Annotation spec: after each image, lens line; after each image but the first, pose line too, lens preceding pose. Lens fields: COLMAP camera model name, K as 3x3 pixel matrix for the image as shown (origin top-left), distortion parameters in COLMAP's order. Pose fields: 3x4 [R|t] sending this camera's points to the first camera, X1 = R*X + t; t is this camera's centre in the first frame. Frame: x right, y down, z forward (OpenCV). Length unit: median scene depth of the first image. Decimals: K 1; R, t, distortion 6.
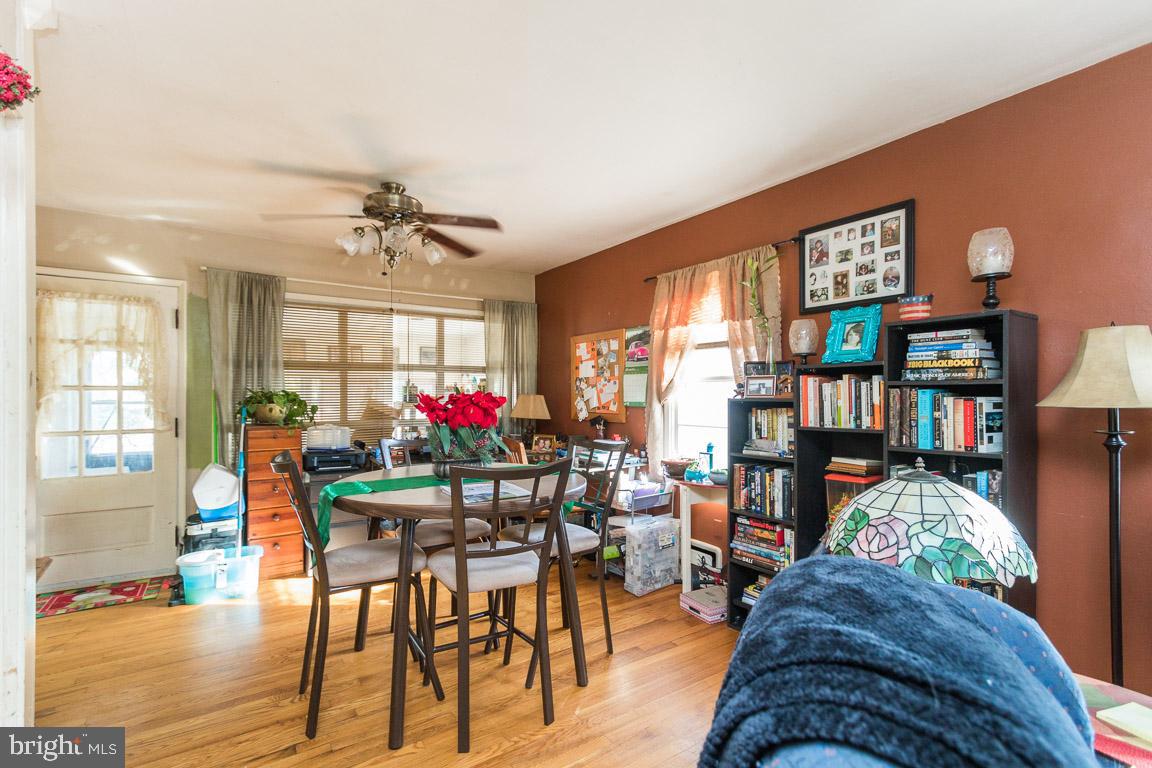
lens RADIAL K [[530.2, 0, 574.6], [0, 530.2, 394.9], [0, 0, 1]] dist [0.003467, 0.000792]
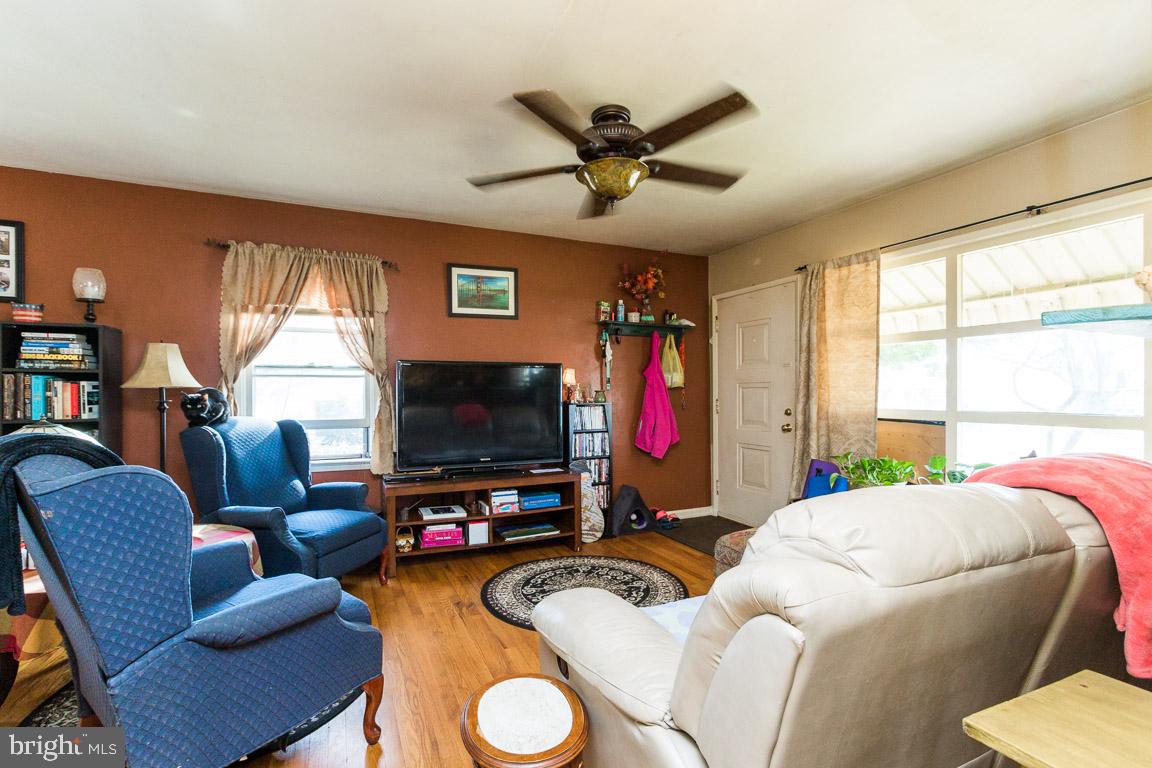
lens RADIAL K [[530.2, 0, 574.6], [0, 530.2, 394.9], [0, 0, 1]] dist [0.003467, 0.000792]
pose [[0.172016, -0.005753, 0.985077, -0.314519], [-0.000768, 0.999982, 0.005974, 0.021929], [-0.985094, -0.001784, 0.172008, -0.411960]]
